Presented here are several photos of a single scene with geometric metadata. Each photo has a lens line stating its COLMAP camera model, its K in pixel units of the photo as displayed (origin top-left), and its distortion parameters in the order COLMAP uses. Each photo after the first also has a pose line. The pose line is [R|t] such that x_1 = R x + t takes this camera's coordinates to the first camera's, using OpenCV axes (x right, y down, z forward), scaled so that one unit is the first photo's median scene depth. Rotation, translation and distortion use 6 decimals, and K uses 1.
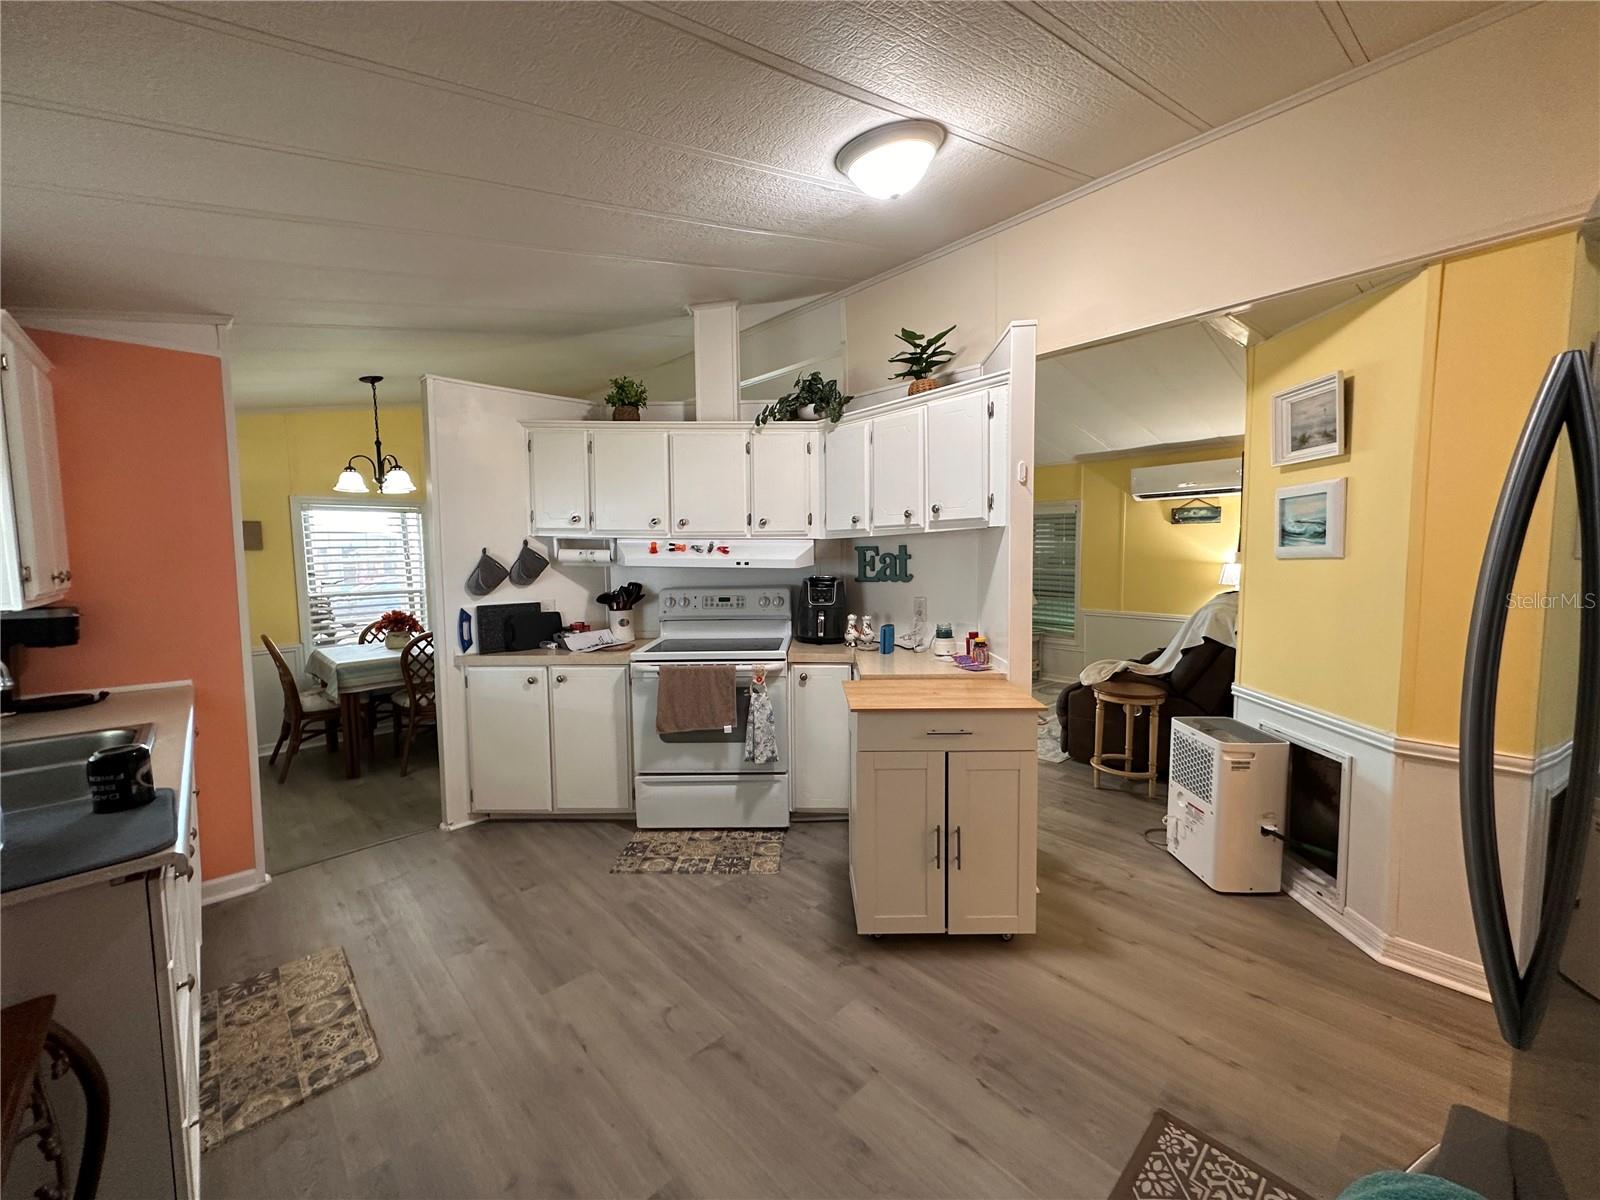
lens RADIAL K [[641.4, 0, 801.5], [0, 641.4, 598.0], [0, 0, 1]] dist [0.012717, -0.000958]
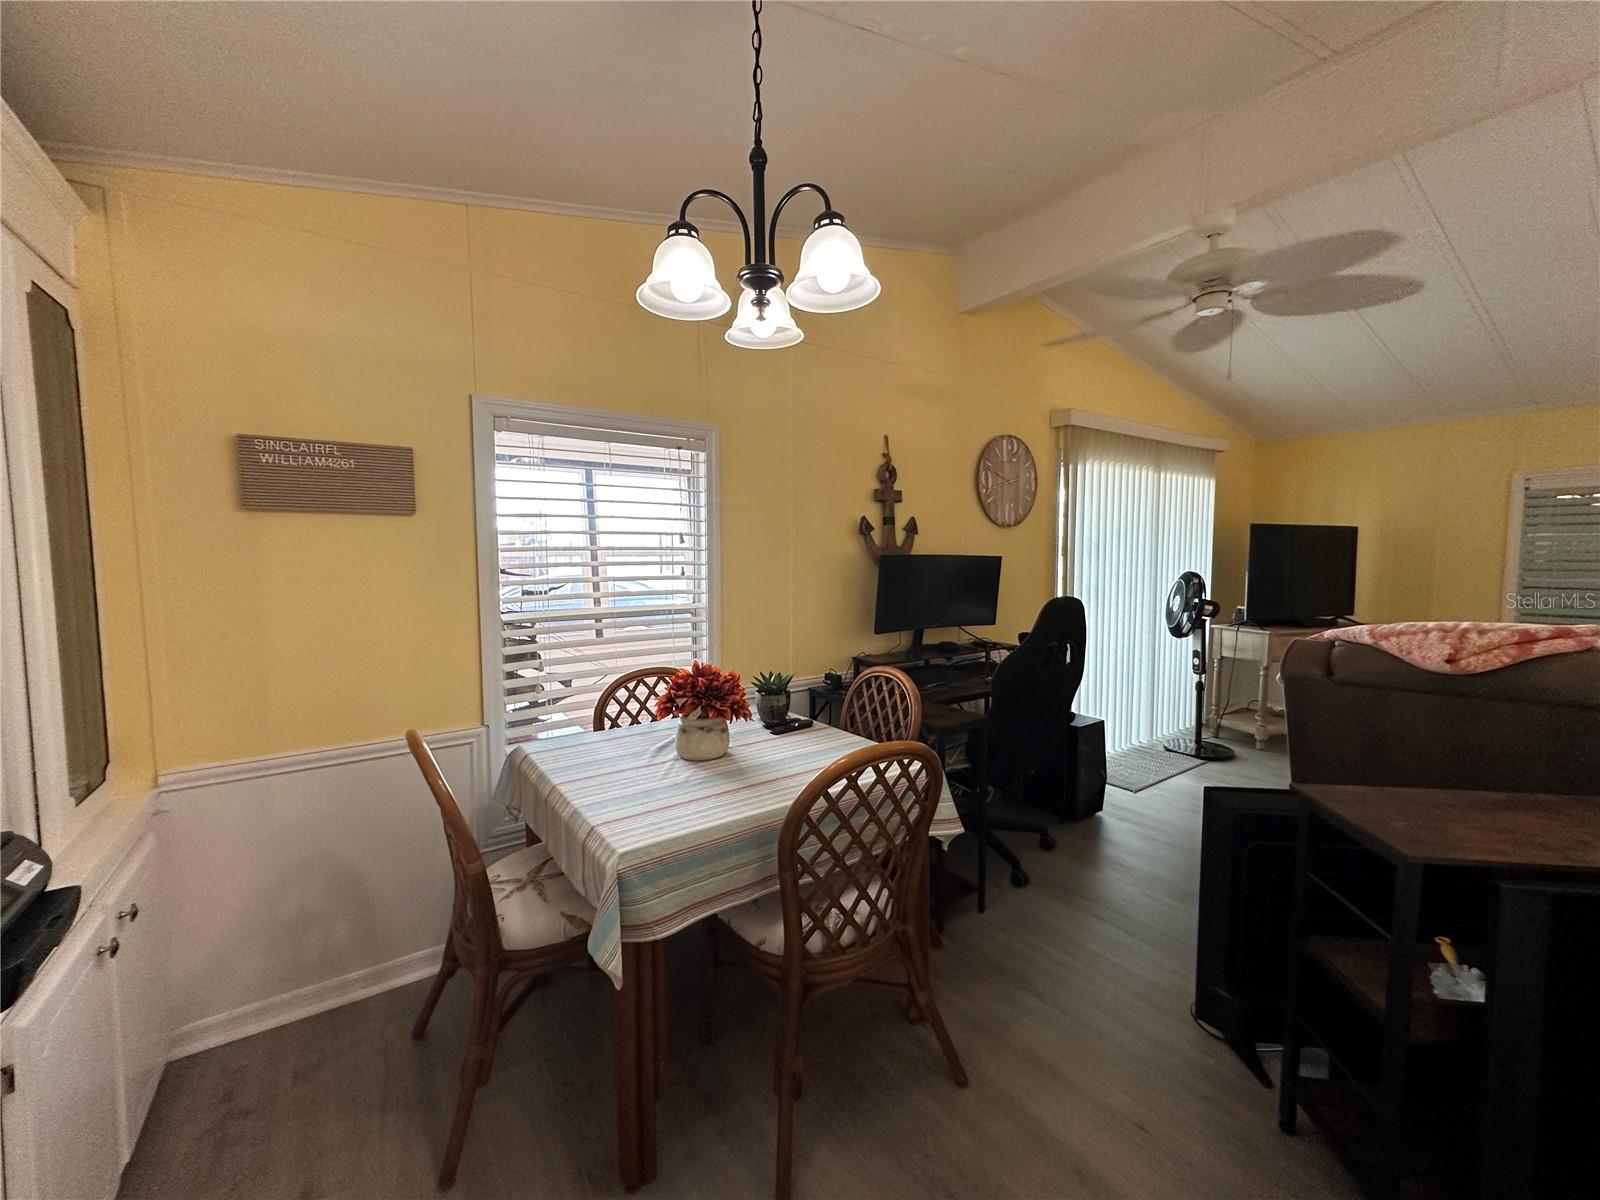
lens RADIAL K [[641.4, 0, 799.4], [0, 641.4, 599.4], [0, 0, 1]] dist [0.012717, -0.000958]
pose [[0.990506, 0.023095, -0.135515, -0.594858], [-0.023946, 0.999702, -0.004655, -0.024442], [0.135367, 0.007856, 0.990764, 0.700813]]
